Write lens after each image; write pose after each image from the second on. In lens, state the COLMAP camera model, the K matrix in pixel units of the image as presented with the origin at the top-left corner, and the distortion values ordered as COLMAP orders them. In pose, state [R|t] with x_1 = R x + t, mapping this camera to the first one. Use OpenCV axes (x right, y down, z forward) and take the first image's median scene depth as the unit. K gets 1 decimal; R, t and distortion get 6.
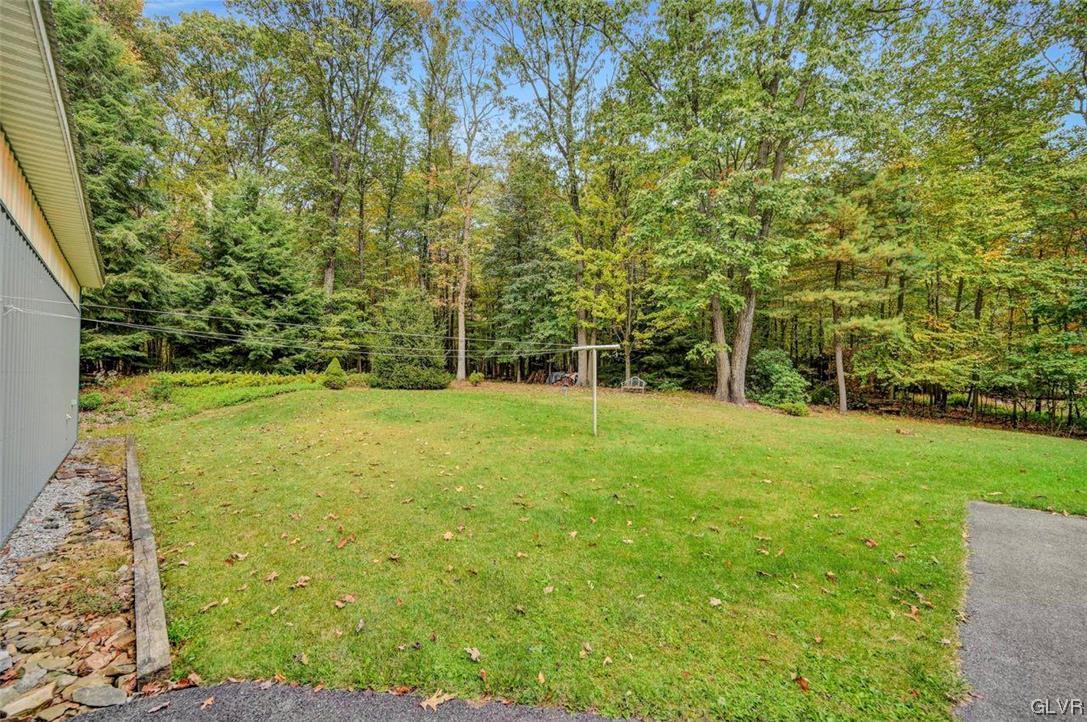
lens RADIAL K [[435.7, 0, 545.1], [0, 435.7, 362.3], [0, 0, 1]] dist [-0.002745, 0.000531]
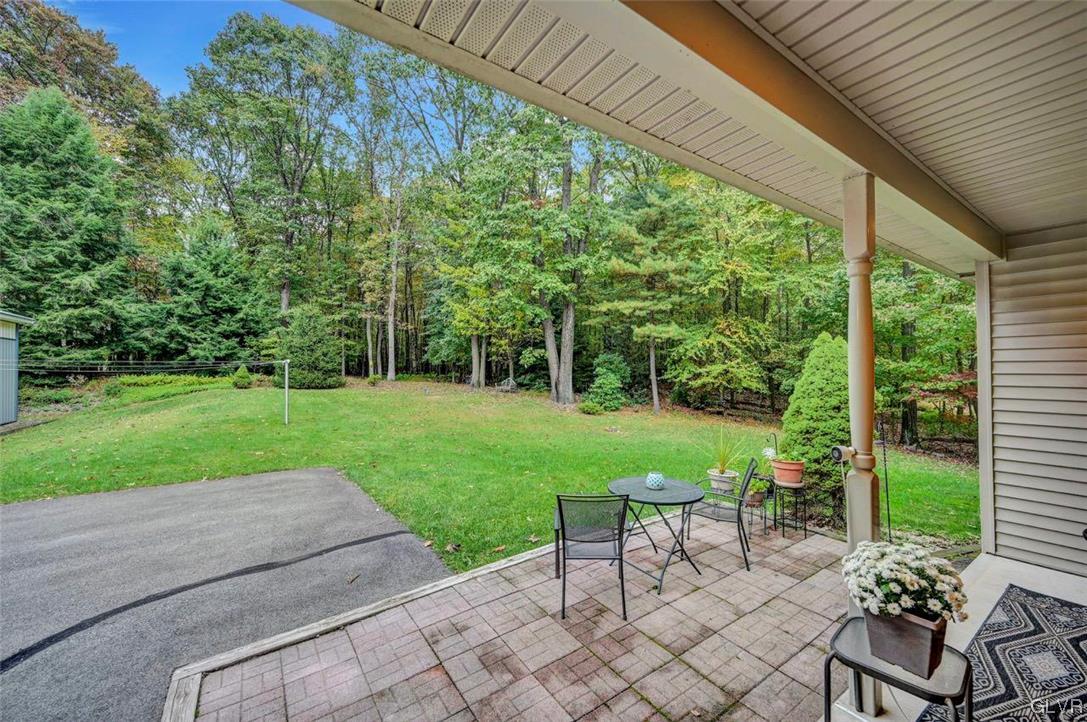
lens RADIAL K [[435.7, 0, 540.5], [0, 435.7, 361.4], [0, 0, 1]] dist [-0.002745, 0.000531]
pose [[0.984418, -0.006113, -0.175736, 0.571350], [0.006313, 0.999980, 0.000575, -0.012768], [0.175729, -0.001675, 0.984437, -0.107942]]
